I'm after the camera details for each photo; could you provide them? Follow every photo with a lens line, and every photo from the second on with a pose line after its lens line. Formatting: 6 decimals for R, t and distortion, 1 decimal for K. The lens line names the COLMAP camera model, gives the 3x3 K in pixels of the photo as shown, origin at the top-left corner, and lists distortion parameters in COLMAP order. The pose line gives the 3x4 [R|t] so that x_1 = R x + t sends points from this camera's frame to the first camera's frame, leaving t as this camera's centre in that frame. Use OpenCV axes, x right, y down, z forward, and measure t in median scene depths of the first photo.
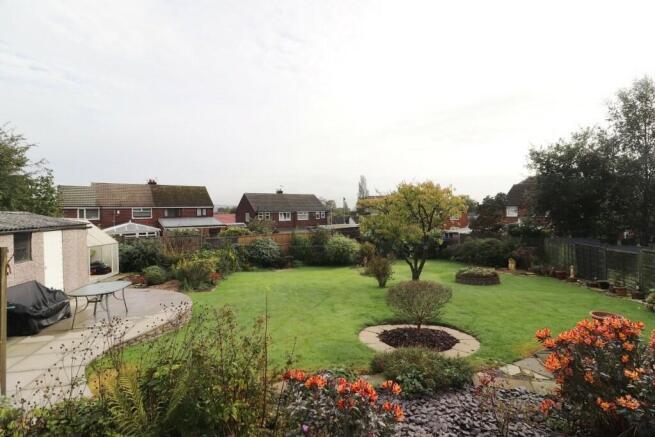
lens RADIAL K [[302.6, 0, 330.8], [0, 302.6, 218.9], [0, 0, 1]] dist [0.003256, -0.000240]
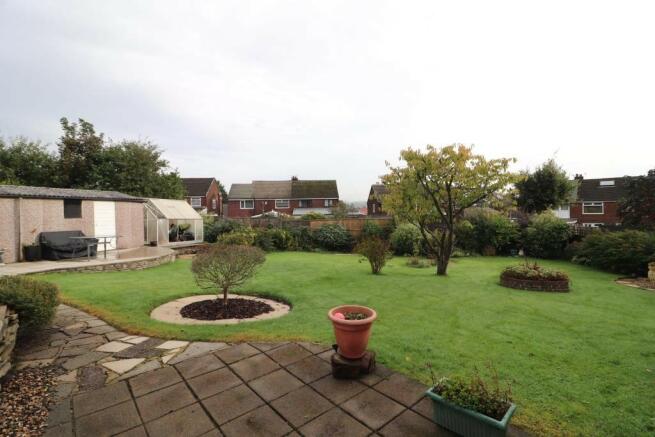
lens RADIAL K [[302.6, 0, 328.8], [0, 302.6, 217.8], [0, 0, 1]] dist [0.003256, -0.000240]
pose [[0.841972, 0.014536, -0.539326, 0.369454], [-0.010073, 0.999886, 0.011223, 0.041730], [0.539428, -0.004017, 0.842022, 0.152043]]
